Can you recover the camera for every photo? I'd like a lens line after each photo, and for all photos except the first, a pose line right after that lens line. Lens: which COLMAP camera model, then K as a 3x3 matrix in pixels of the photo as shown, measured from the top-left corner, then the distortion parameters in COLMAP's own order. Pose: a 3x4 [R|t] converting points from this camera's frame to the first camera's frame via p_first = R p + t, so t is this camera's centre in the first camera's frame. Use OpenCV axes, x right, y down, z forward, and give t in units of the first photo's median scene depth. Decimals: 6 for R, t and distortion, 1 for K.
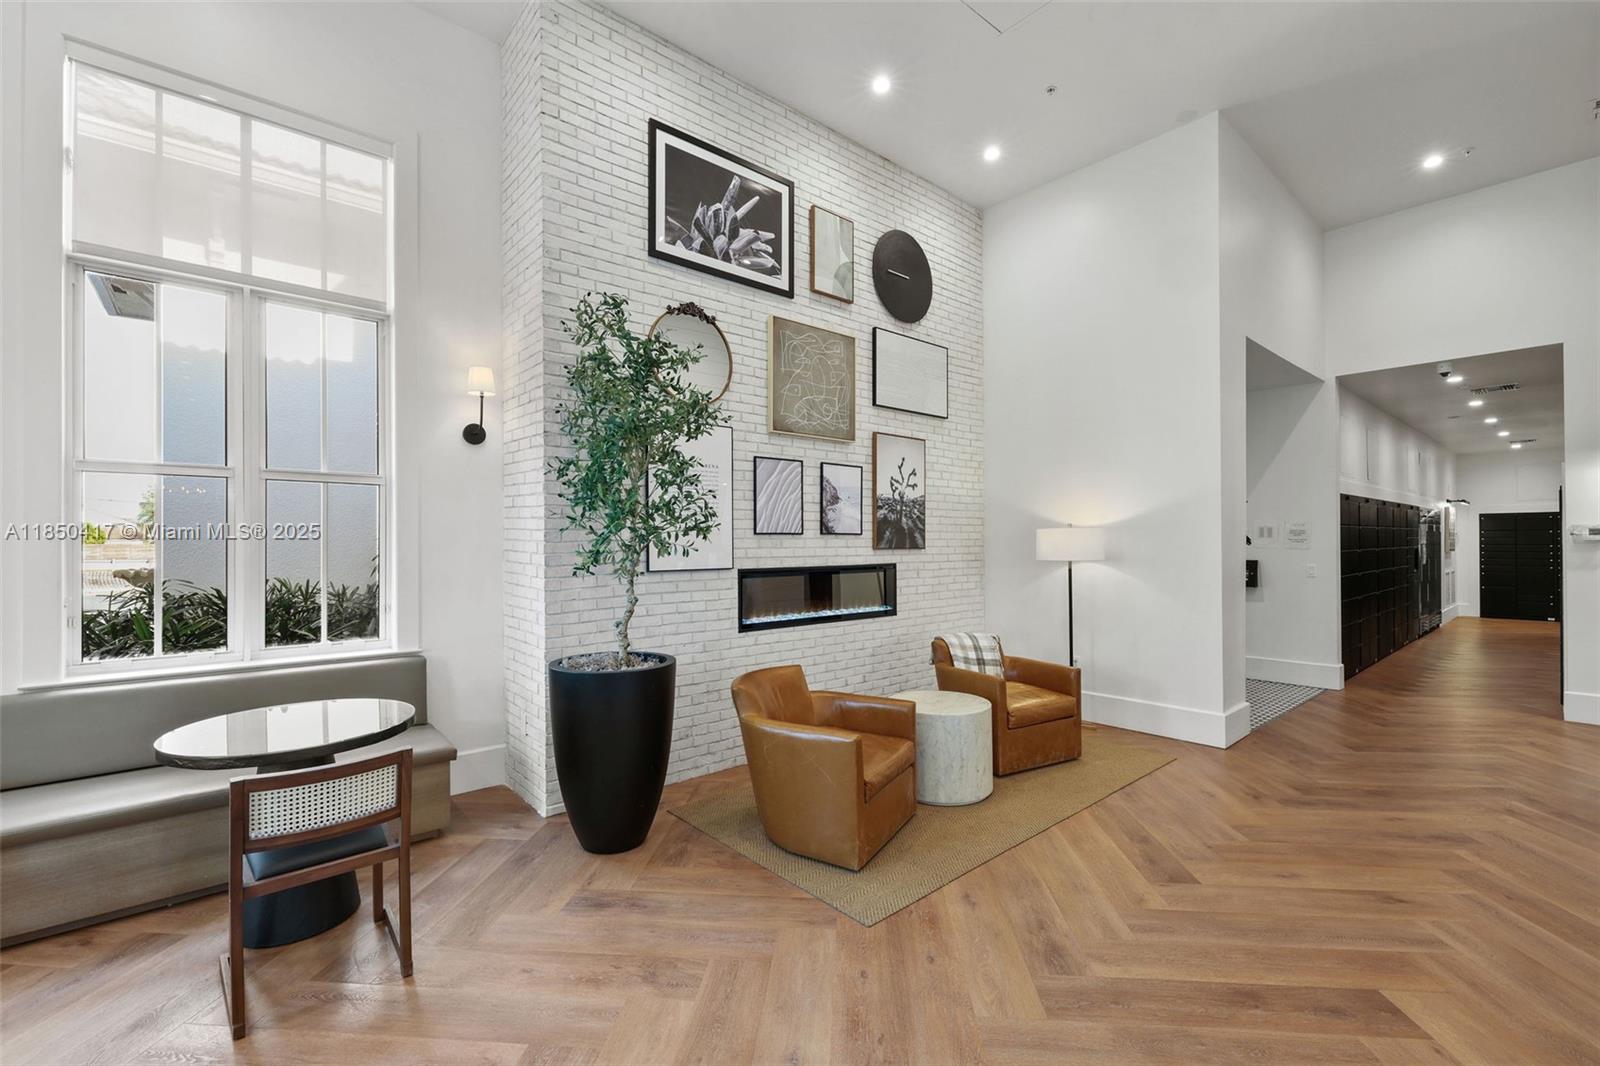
lens RADIAL K [[675.8, 0, 800.0], [0, 675.8, 533.0], [0, 0, 1]] dist [-0.001614, -0.000477]
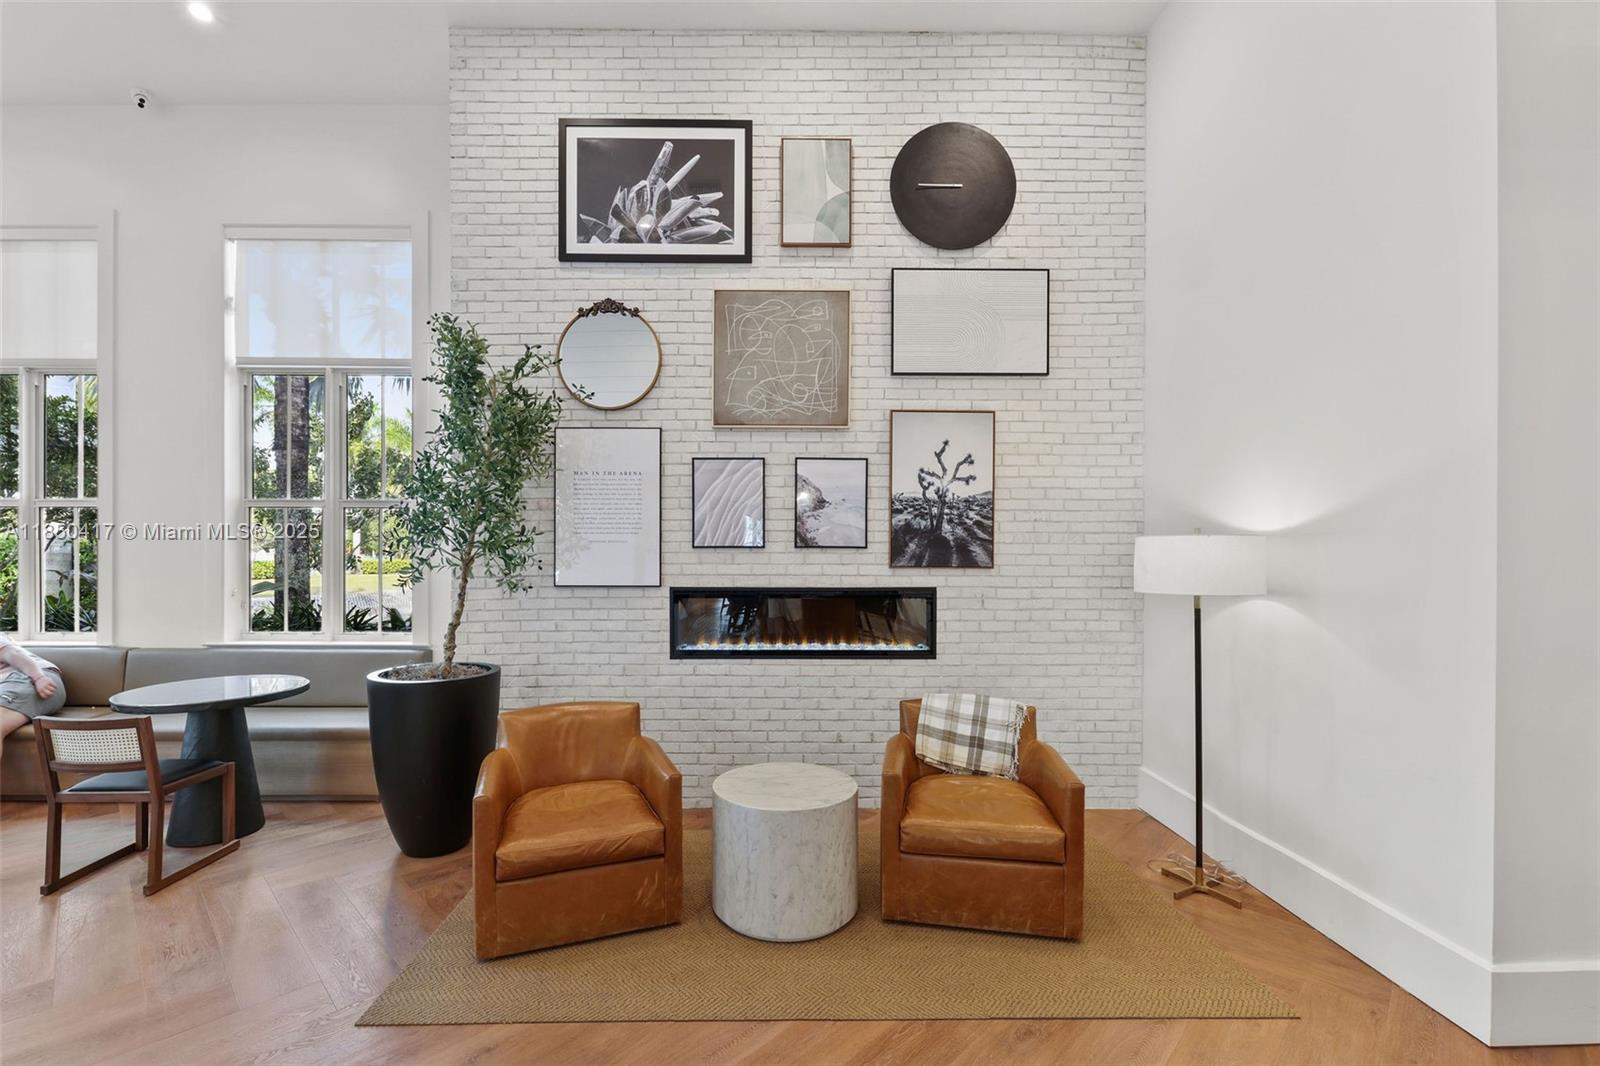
lens RADIAL K [[690.6, 0, 796.8], [0, 690.6, 552.3], [0, 0, 1]] dist [-0.000313, -0.000458]
pose [[0.766196, 0.003700, -0.642596, 0.589812], [0.002949, 0.999953, 0.009273, -0.000207], [0.642600, -0.009000, 0.766149, 0.394725]]
